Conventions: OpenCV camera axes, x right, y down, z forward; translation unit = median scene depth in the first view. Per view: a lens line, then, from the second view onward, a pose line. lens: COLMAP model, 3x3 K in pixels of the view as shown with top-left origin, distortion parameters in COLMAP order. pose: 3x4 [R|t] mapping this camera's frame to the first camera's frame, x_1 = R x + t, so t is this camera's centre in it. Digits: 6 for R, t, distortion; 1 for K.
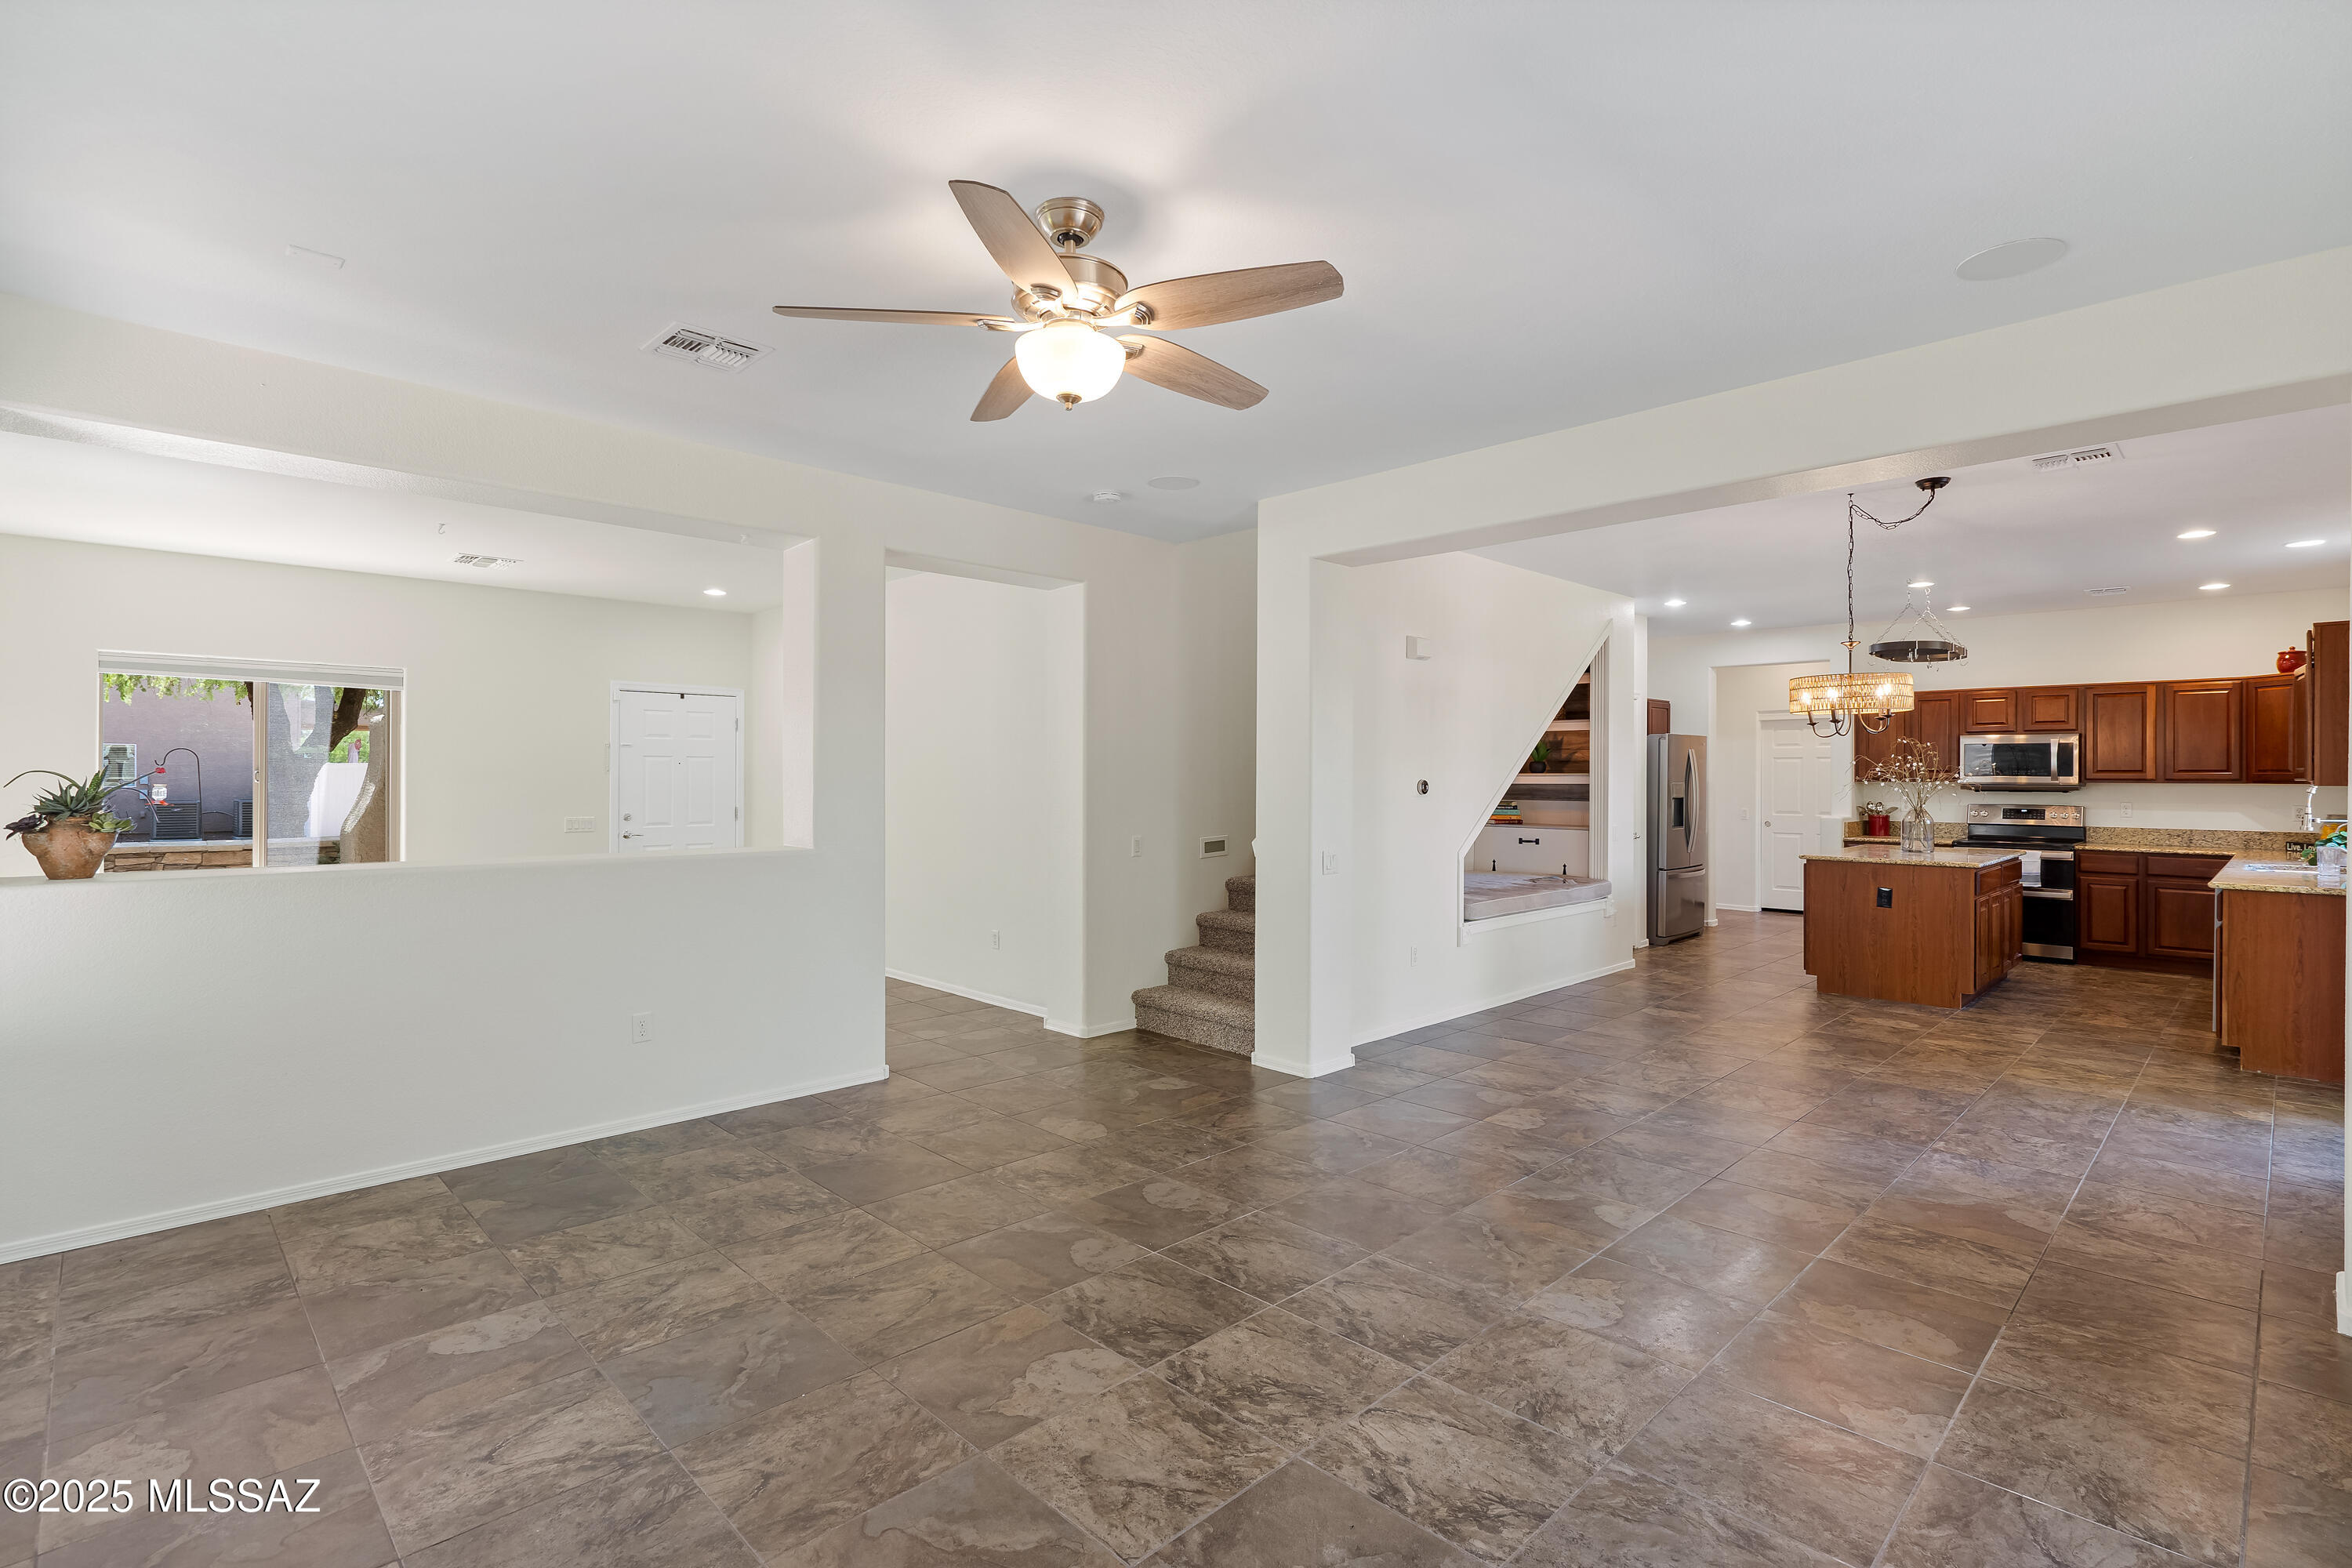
lens RADIAL K [[1096.3, 0, 1184.4], [0, 1096.3, 775.5], [0, 0, 1]] dist [-0.004854, 0.004107]
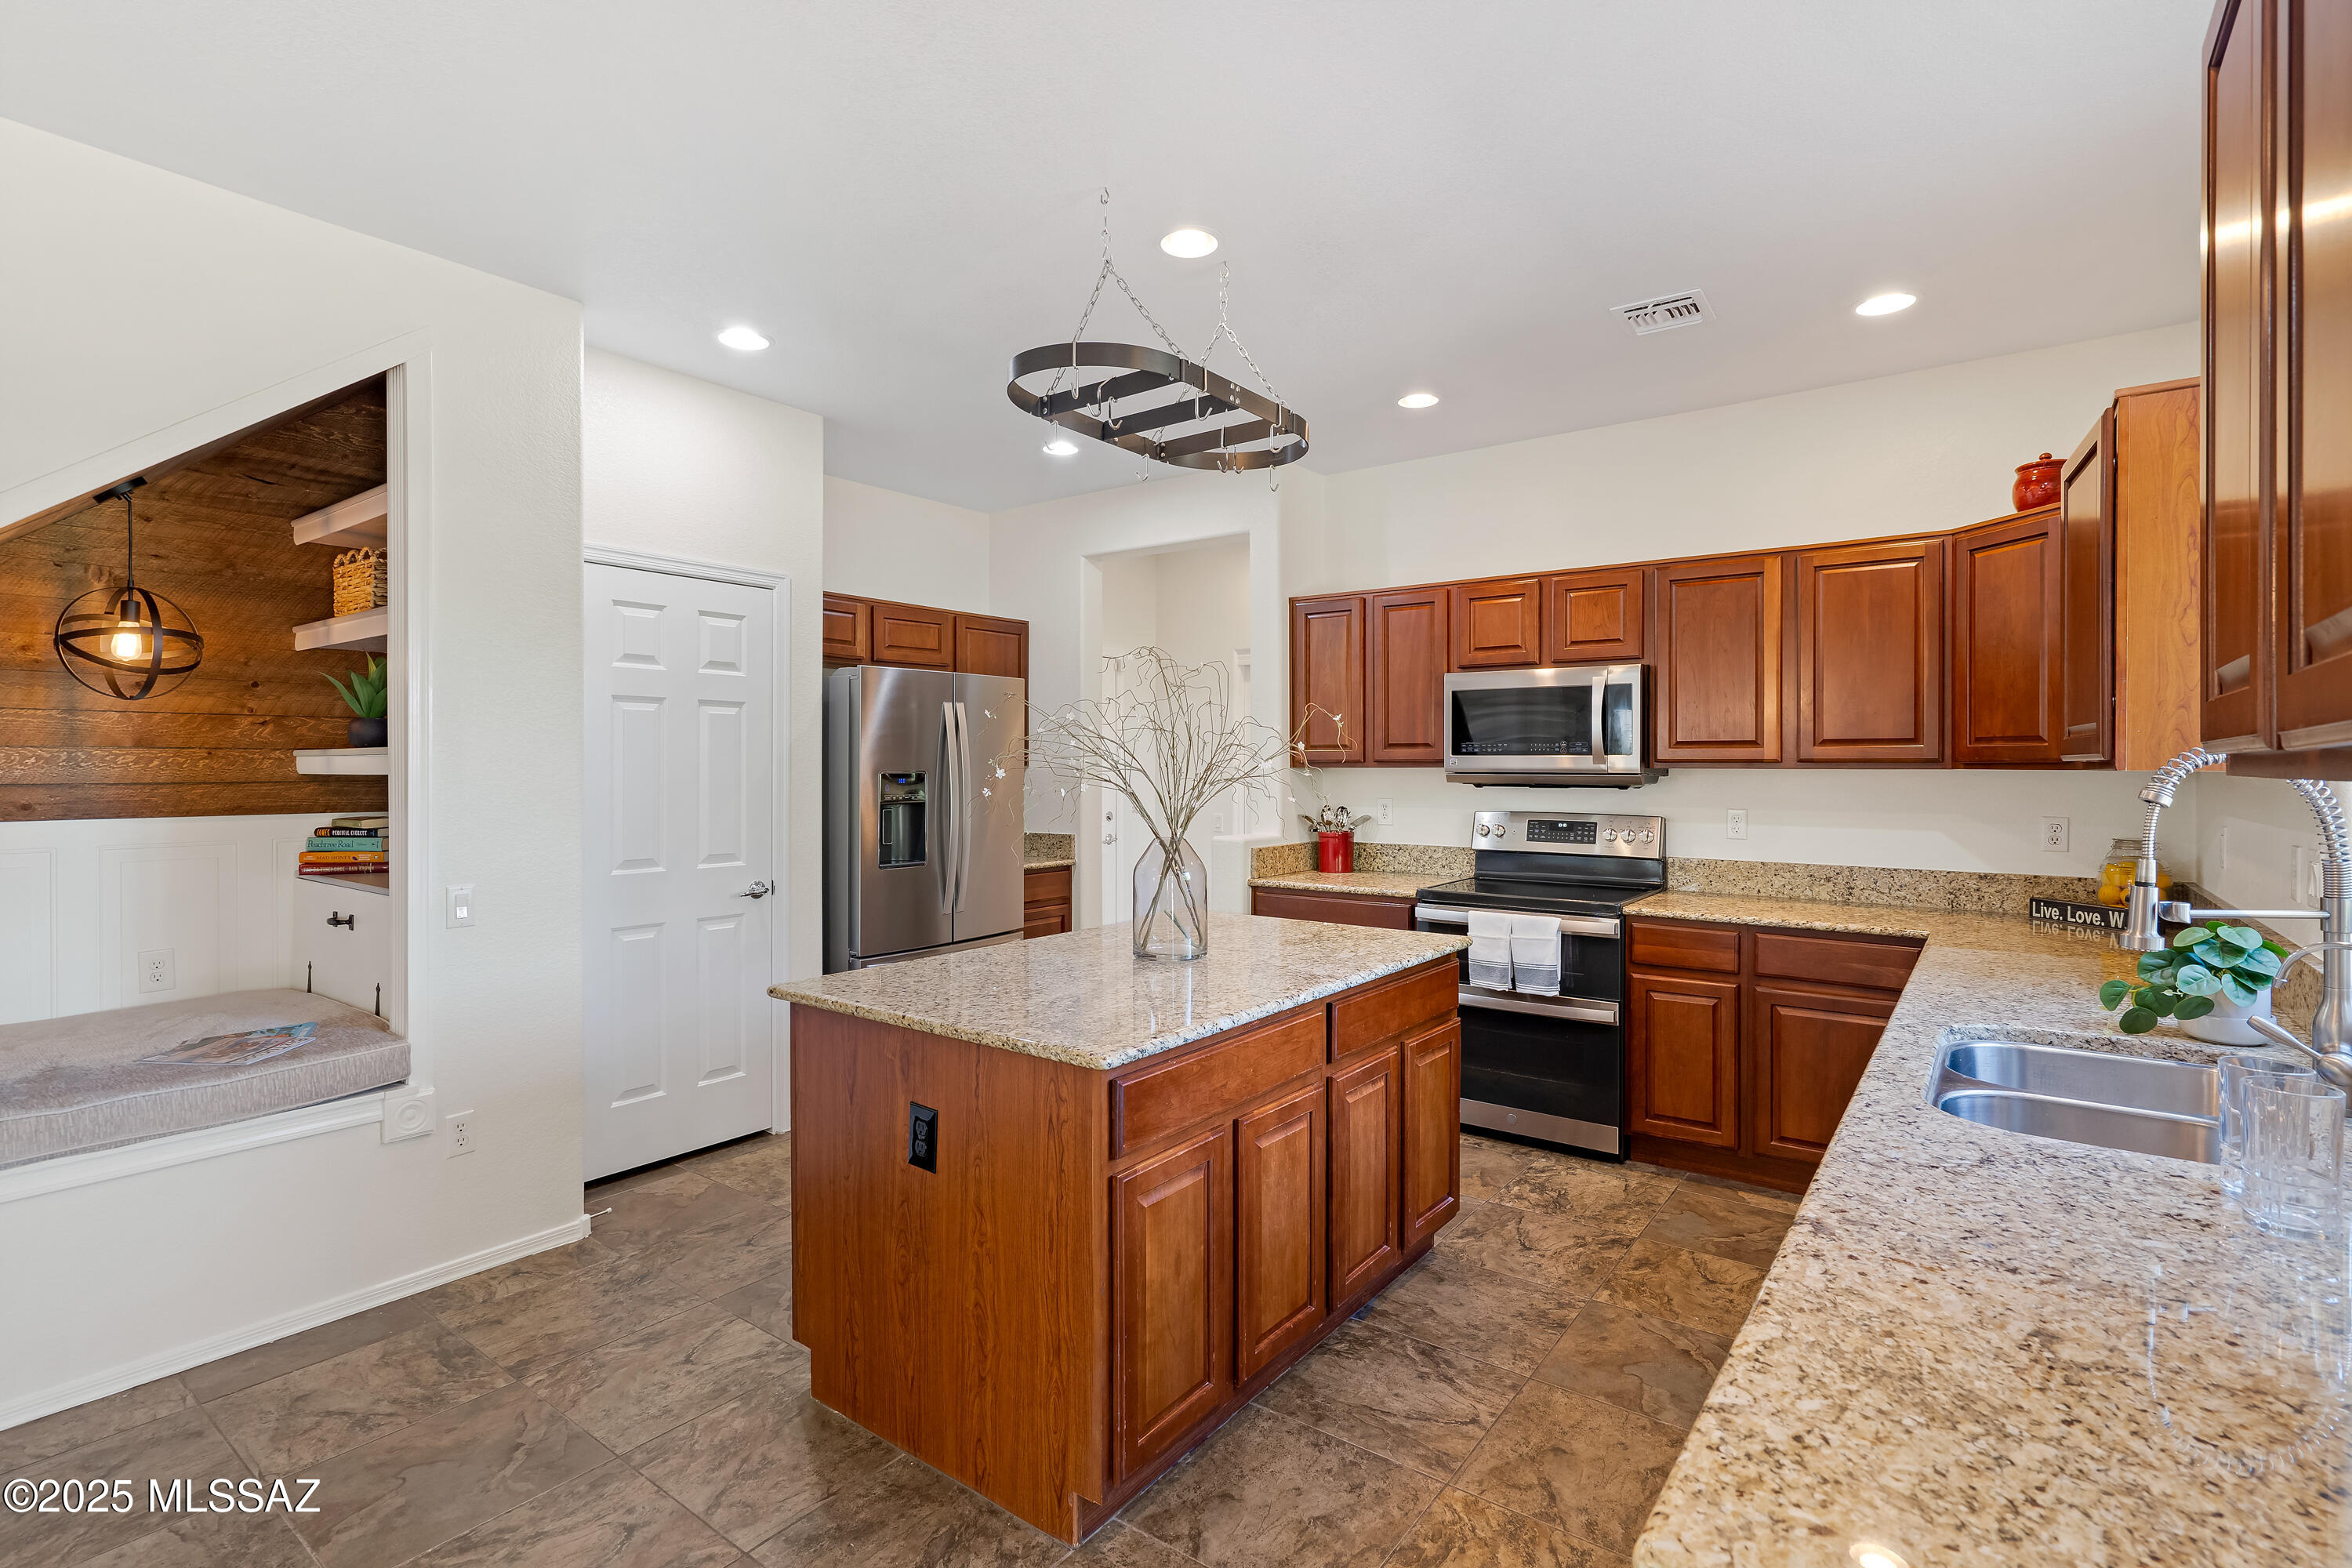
lens RADIAL K [[1096.3, 0, 1178.2], [0, 1096.3, 771.6], [0, 0, 1]] dist [-0.004854, 0.004107]
pose [[0.989263, -0.003241, 0.146107, 0.584848], [0.002380, 0.999979, 0.006068, 0.004927], [-0.146124, -0.005655, 0.989250, 0.597144]]
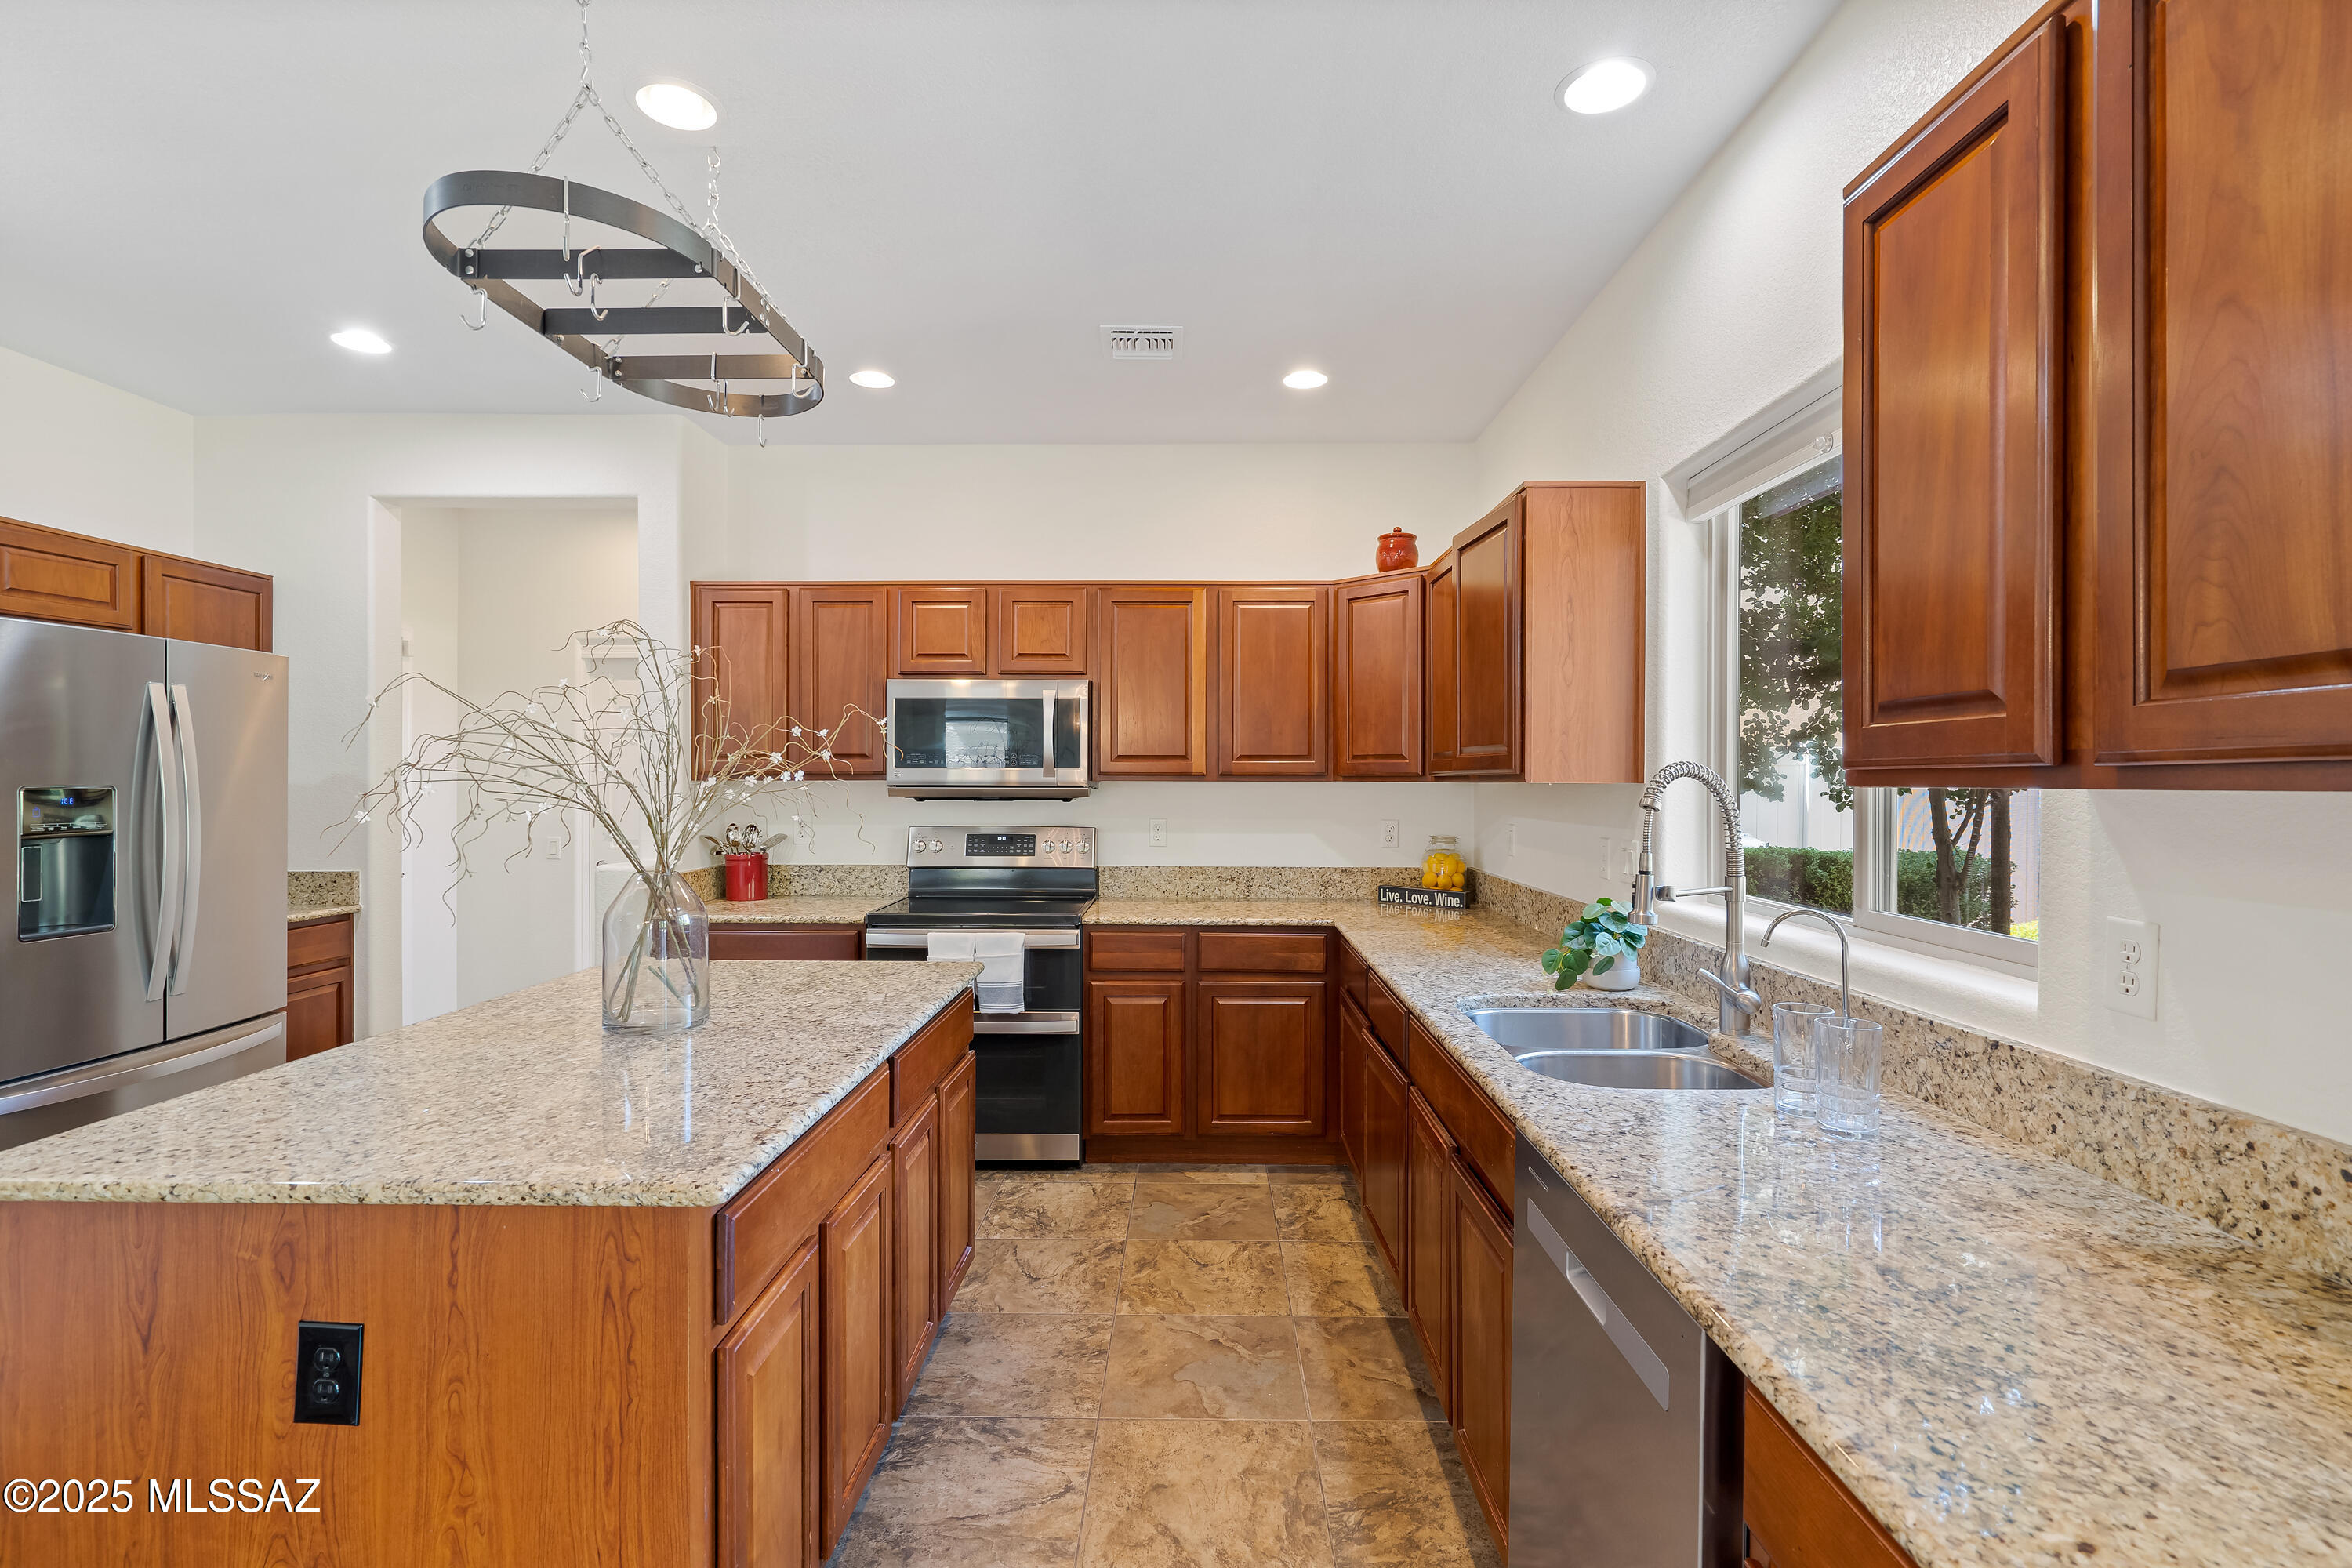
lens RADIAL K [[1096.3, 0, 1179.8], [0, 1096.3, 783.7], [0, 0, 1]] dist [-0.004854, 0.004107]
pose [[0.714894, -0.005050, 0.699215, 0.537186], [0.000353, 0.999976, 0.006861, 0.004755], [-0.699233, -0.004658, 0.714878, 0.662521]]
